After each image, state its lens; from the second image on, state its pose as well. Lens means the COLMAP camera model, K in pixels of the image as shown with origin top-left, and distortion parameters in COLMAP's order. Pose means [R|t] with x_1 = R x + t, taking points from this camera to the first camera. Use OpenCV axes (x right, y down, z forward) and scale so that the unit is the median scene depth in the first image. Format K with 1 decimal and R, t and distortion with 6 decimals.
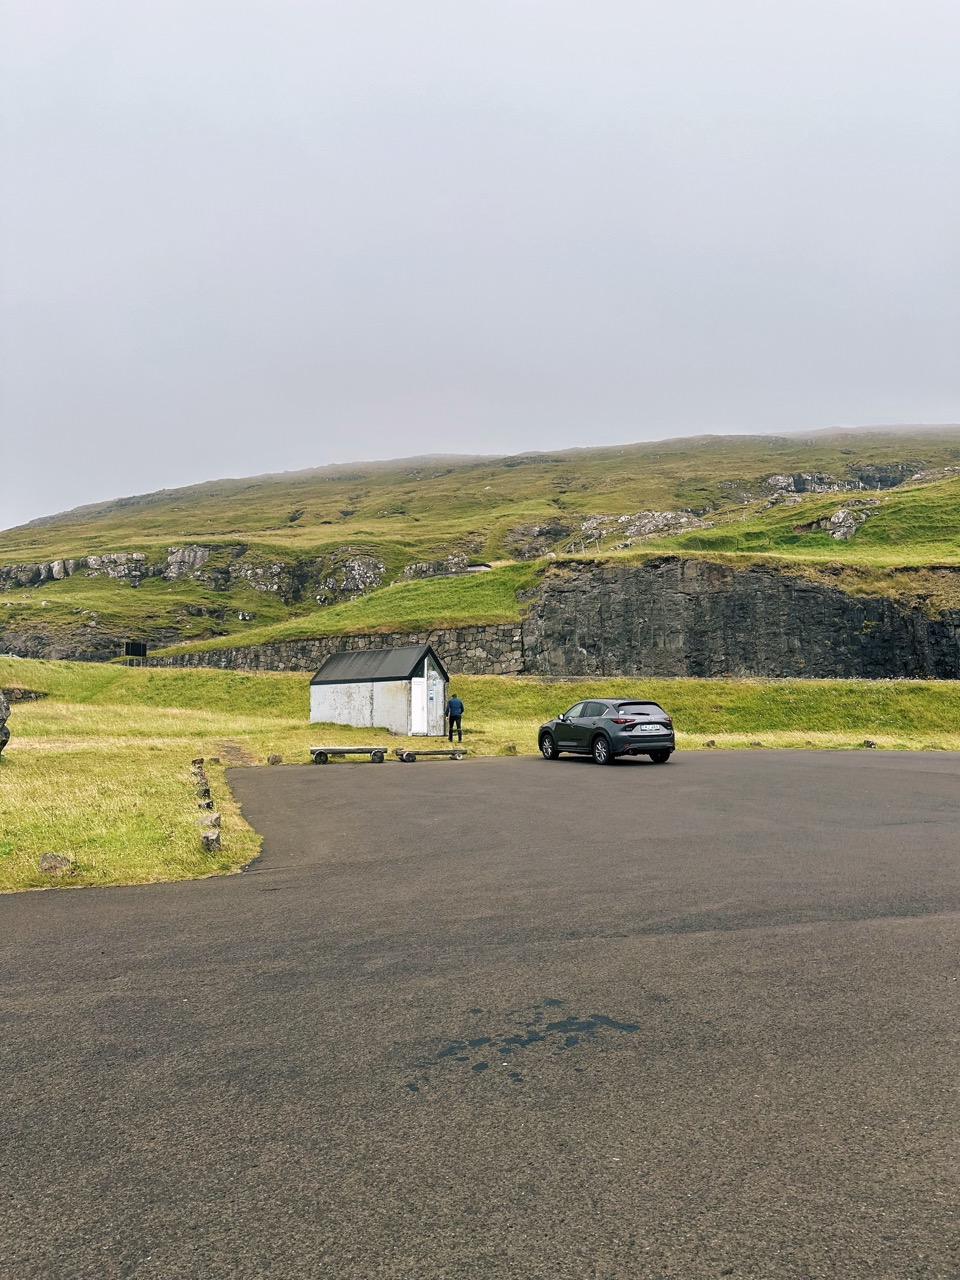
lens RADIAL K [[906.5, 0, 480.0], [0, 906.5, 640.0], [0, 0, 1]] dist [0.118234, -0.167572]
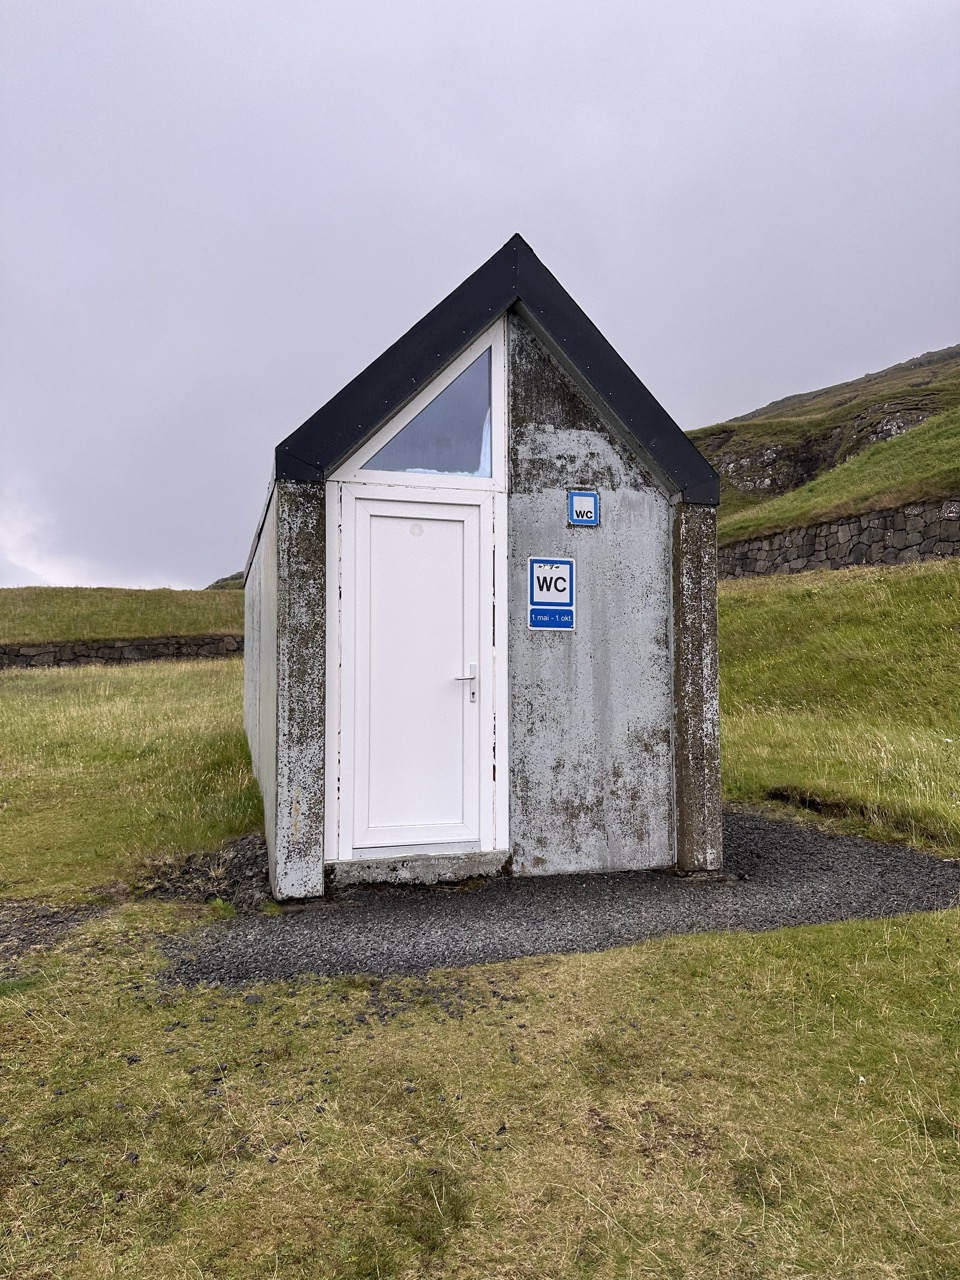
lens RADIAL K [[897.7, 0, 480.0], [0, 897.7, 640.0], [0, 0, 1]] dist [0.188723, -0.407199]
pose [[0.798078, -0.022232, -0.602144, 0.014117], [0.053863, 0.997951, 0.034544, 0.036000], [0.600142, -0.060002, 0.797640, 0.504033]]
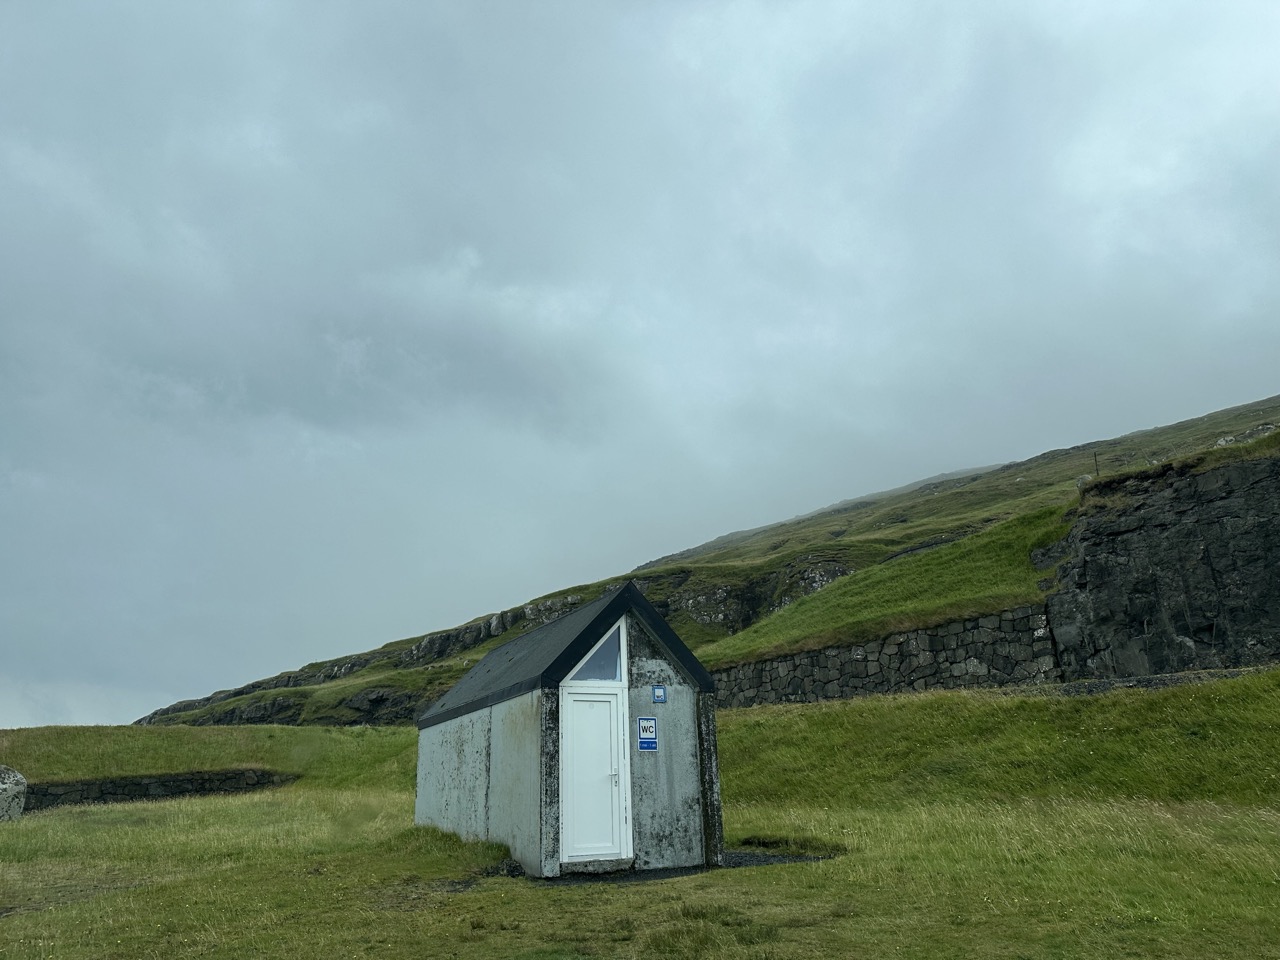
lens RADIAL K [[906.5, 0, 640.0], [0, 906.5, 480.0], [0, 0, 1]] dist [0.118234, -0.167572]
pose [[0.907200, -0.166380, -0.386402, 0.050735], [0.069477, 0.965113, -0.252449, 0.031812], [0.414924, 0.202175, 0.887110, 0.393148]]
